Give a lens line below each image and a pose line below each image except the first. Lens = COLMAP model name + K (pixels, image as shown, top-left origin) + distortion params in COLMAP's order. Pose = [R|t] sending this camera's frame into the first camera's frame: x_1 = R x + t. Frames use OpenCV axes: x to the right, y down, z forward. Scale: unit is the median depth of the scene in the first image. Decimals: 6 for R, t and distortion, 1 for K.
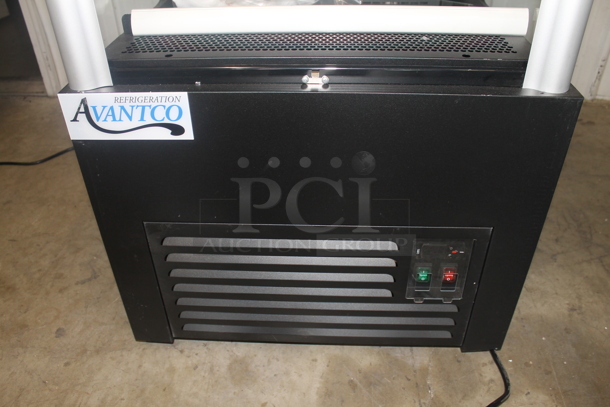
lens RADIAL K [[521.6, 0, 305.0], [0, 521.6, 203.5], [0, 0, 1]] dist [-0.169128, 0.144791]
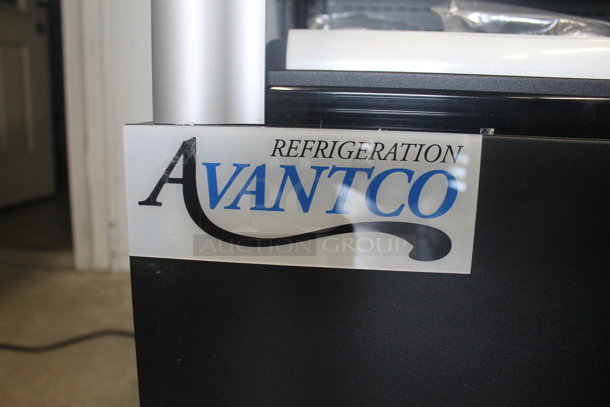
lens RADIAL K [[521.6, 0, 305.0], [0, 521.6, 203.5], [0, 0, 1]] dist [-0.169128, 0.144791]
pose [[0.997745, 0.045117, -0.049685, -0.272156], [-0.061424, 0.912182, -0.405155, -0.012738], [0.027042, 0.407293, 0.912897, 0.552142]]
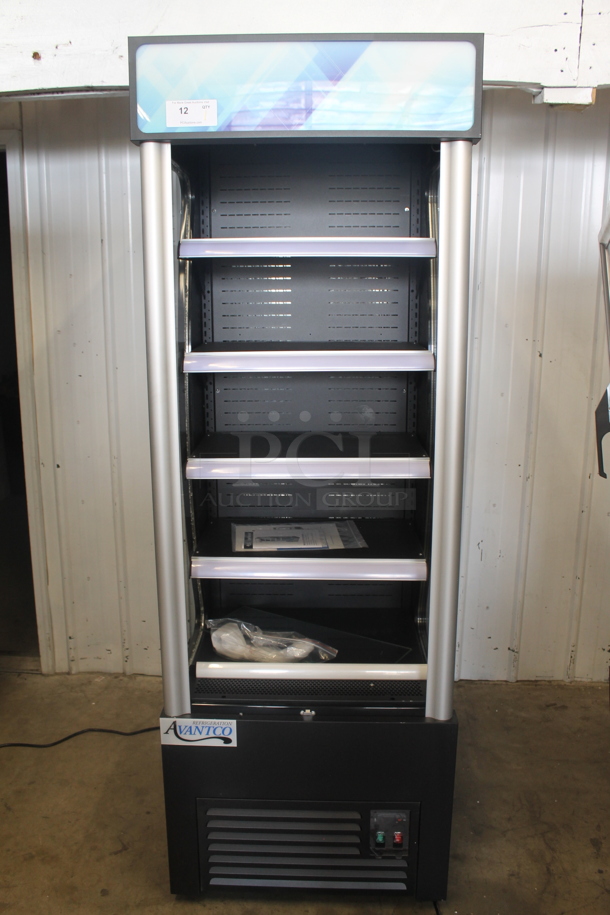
lens RADIAL K [[782.4, 0, 305.0], [0, 782.4, 457.5], [0, 0, 1]] dist [-0.169128, 0.144791]
pose [[0.999697, 0.012397, 0.021260, -0.047404], [-0.002654, 0.913125, -0.407670, 0.029382], [-0.024467, 0.407491, 0.912882, -1.463869]]
